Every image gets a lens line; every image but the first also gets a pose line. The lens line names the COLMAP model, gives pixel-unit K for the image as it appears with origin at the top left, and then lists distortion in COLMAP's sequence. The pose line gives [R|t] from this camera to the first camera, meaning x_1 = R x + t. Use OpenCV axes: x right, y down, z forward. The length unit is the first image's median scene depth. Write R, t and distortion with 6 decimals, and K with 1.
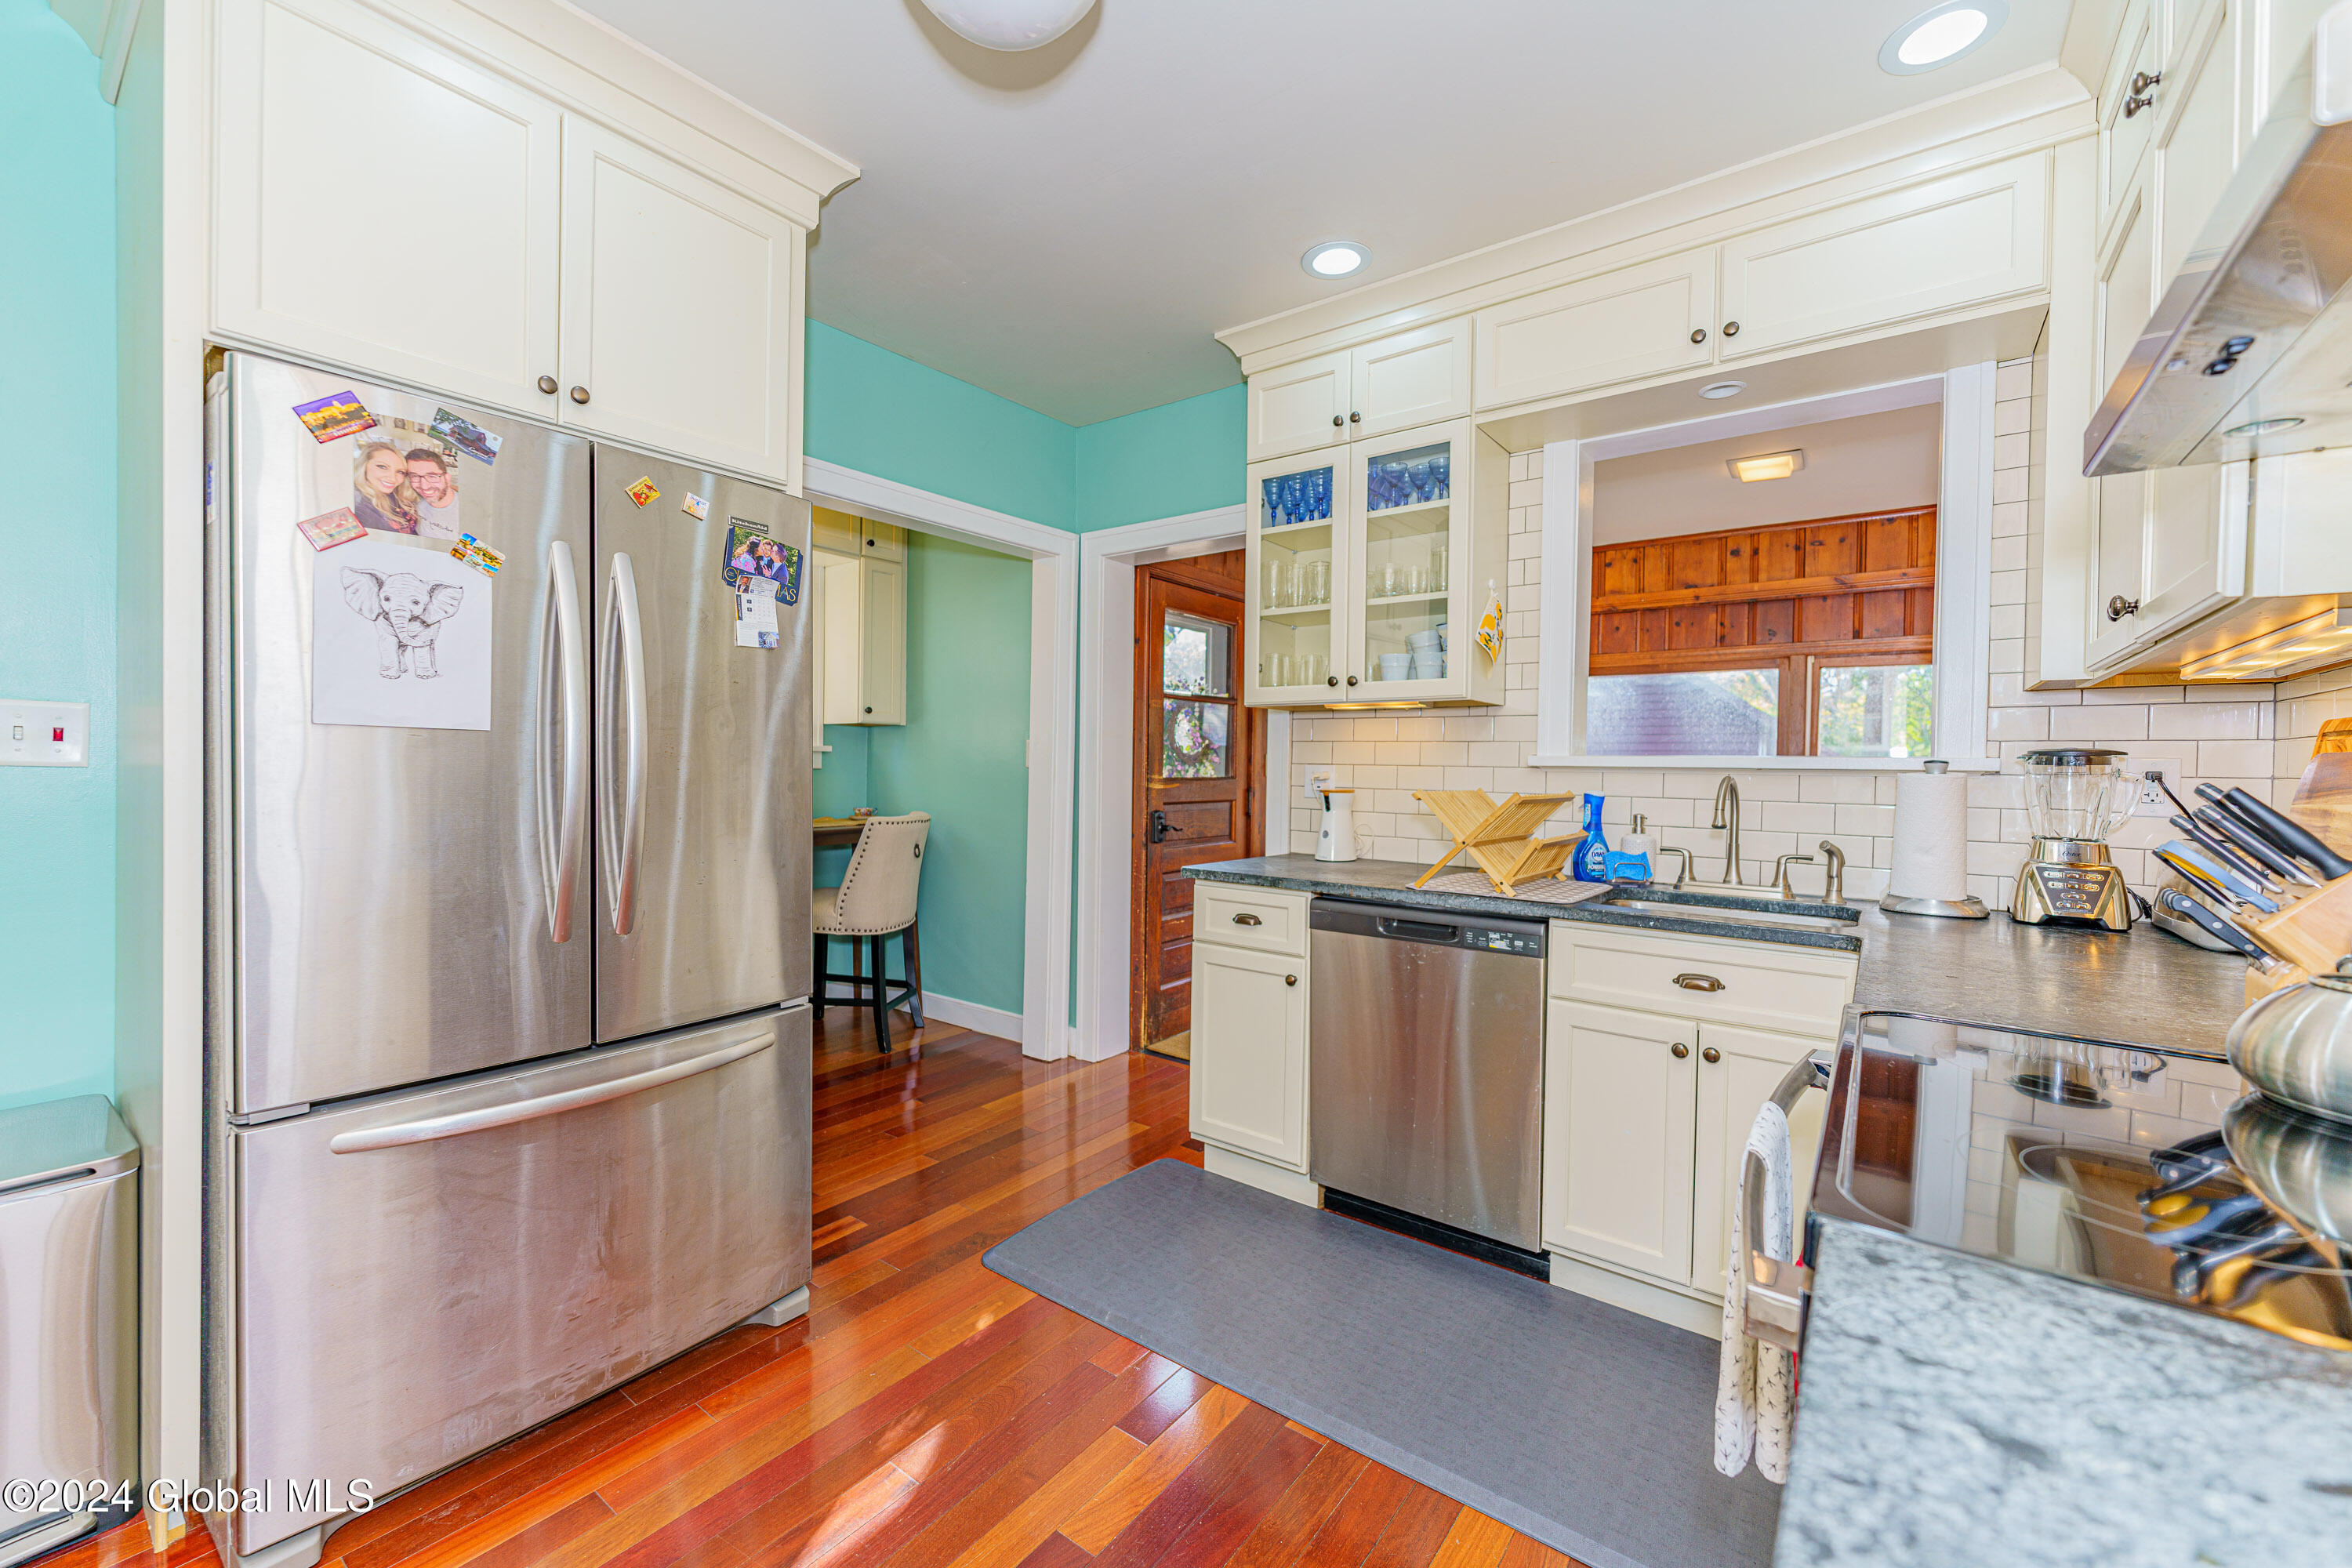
lens RADIAL K [[940.0, 0, 1173.7], [0, 940.0, 775.5], [0, 0, 1]] dist [0.000044, 0.000003]
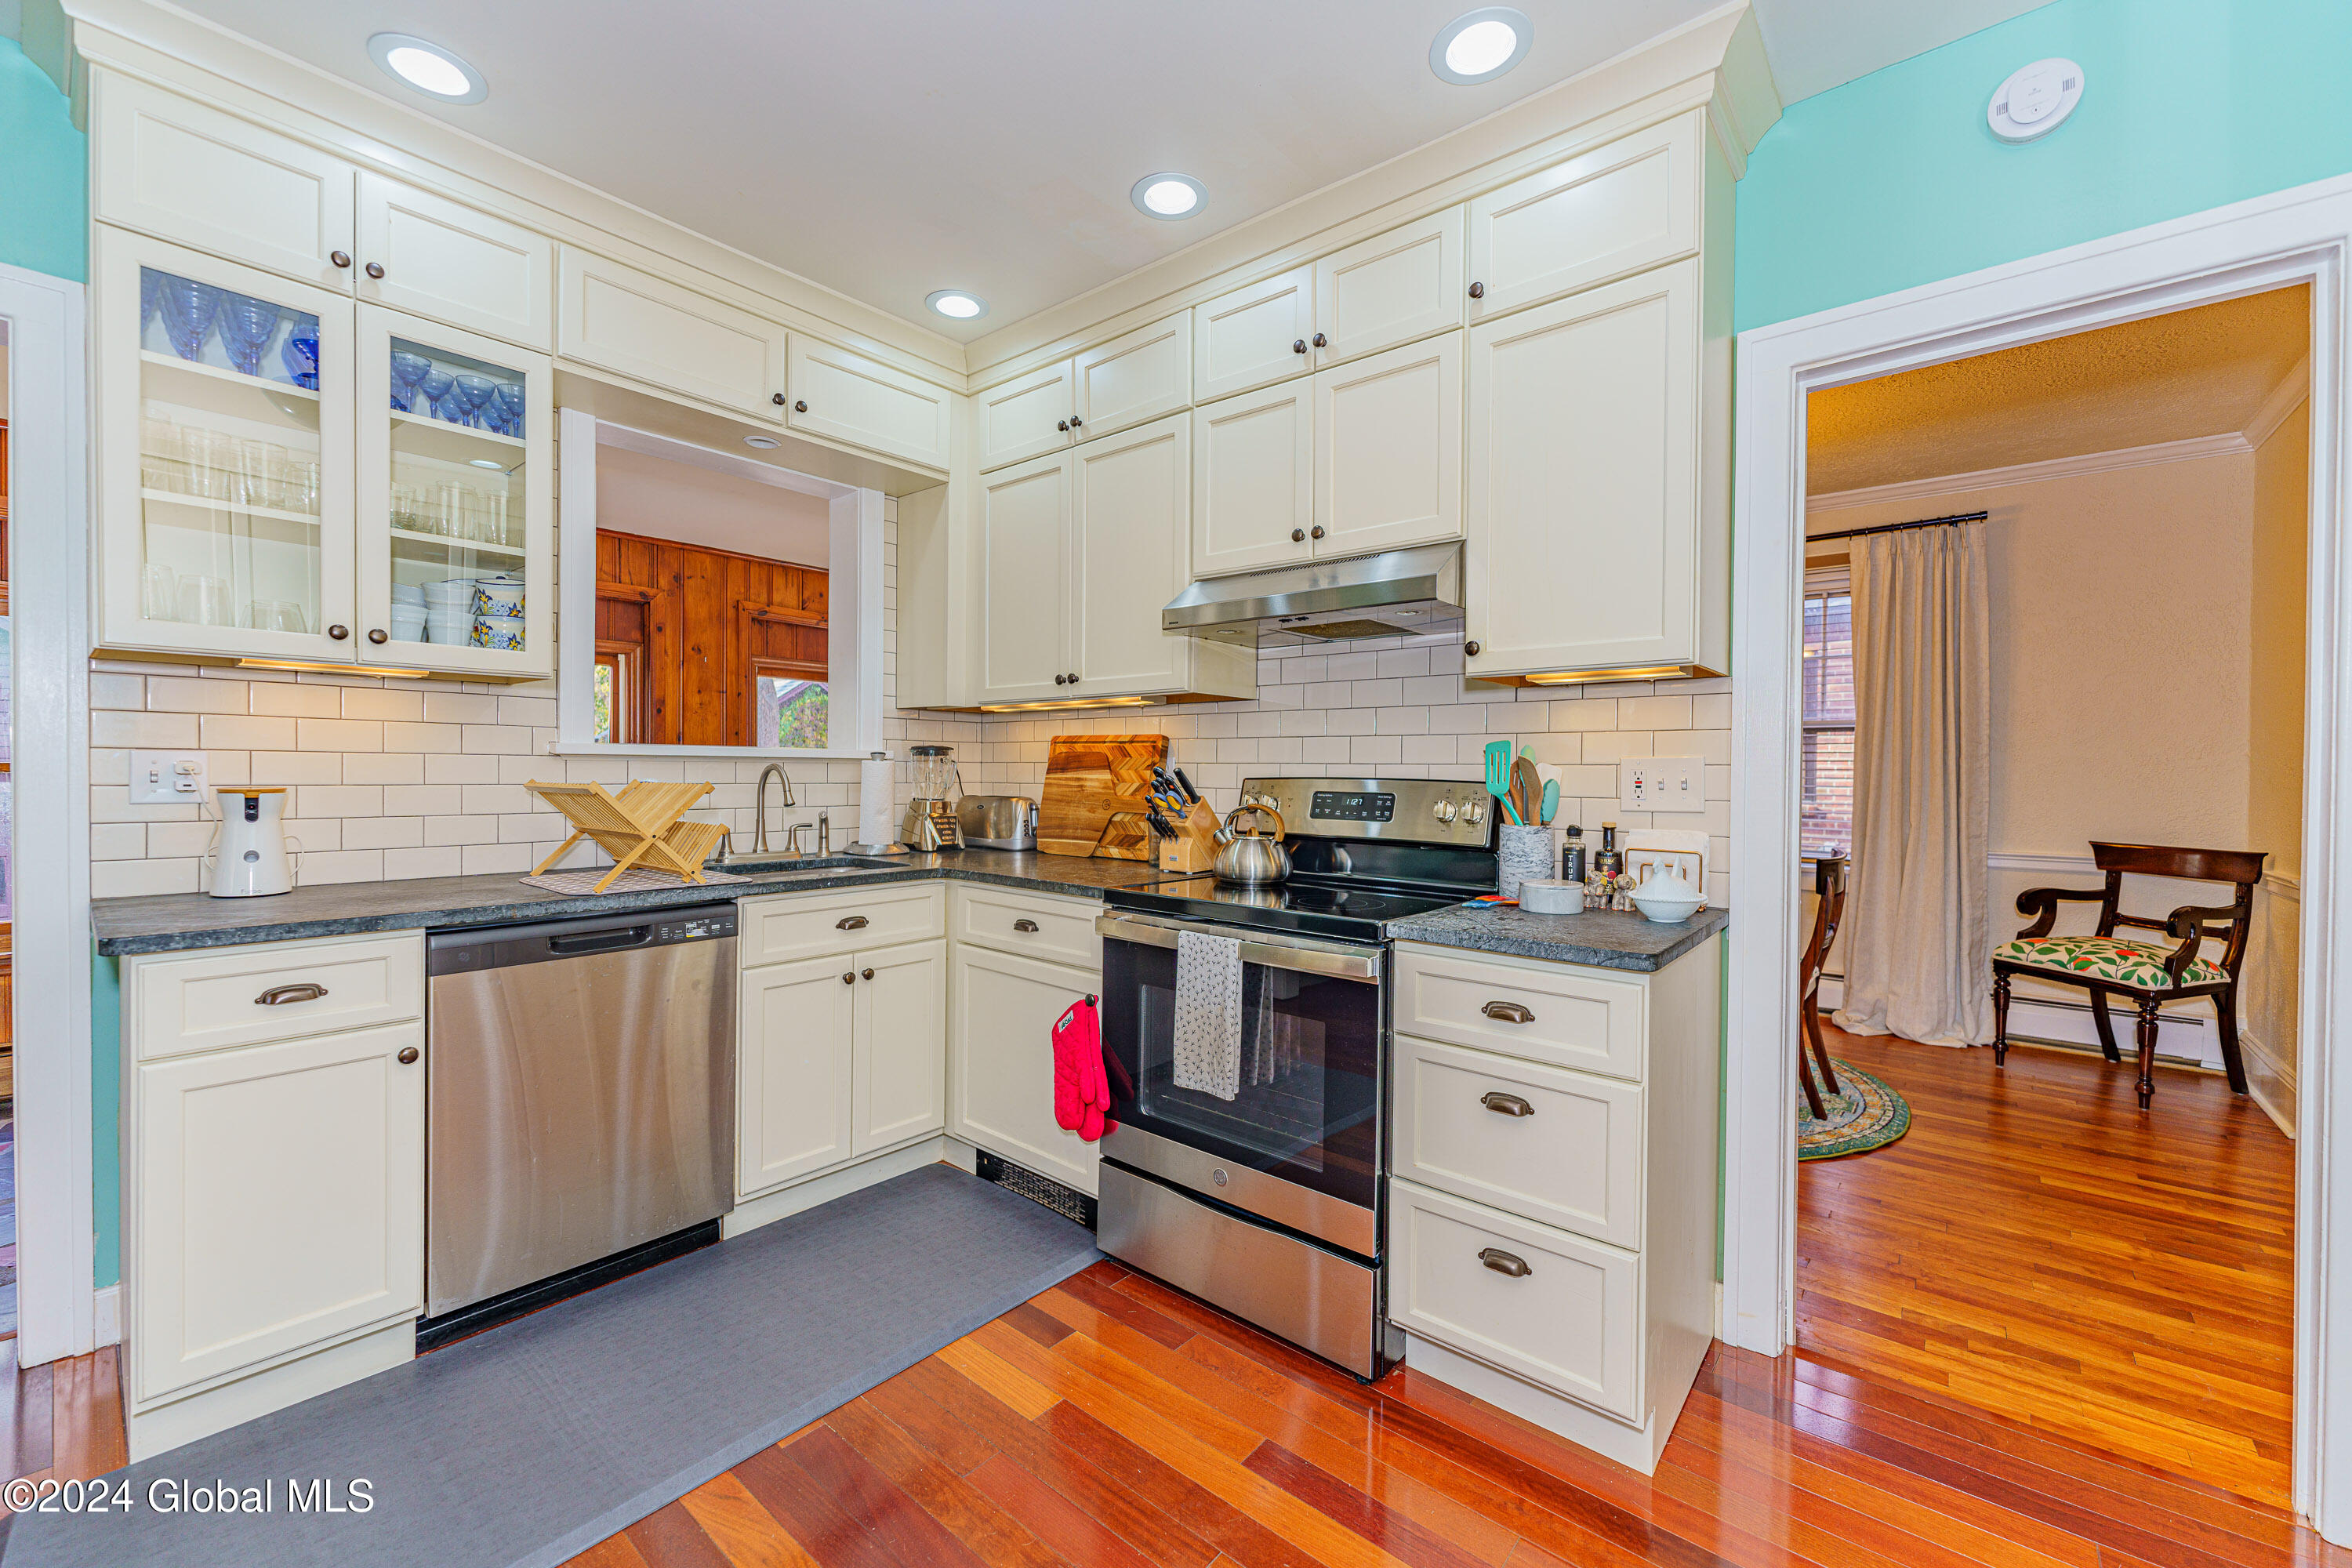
lens RADIAL K [[940.0, 0, 1176.3], [0, 940.0, 774.4], [0, 0, 1]] dist [0.000044, 0.000003]
pose [[0.045834, -0.020107, 0.998747, -0.659143], [0.001887, 0.999797, 0.020042, -0.009700], [-0.998947, 0.000966, 0.045863, 0.455142]]
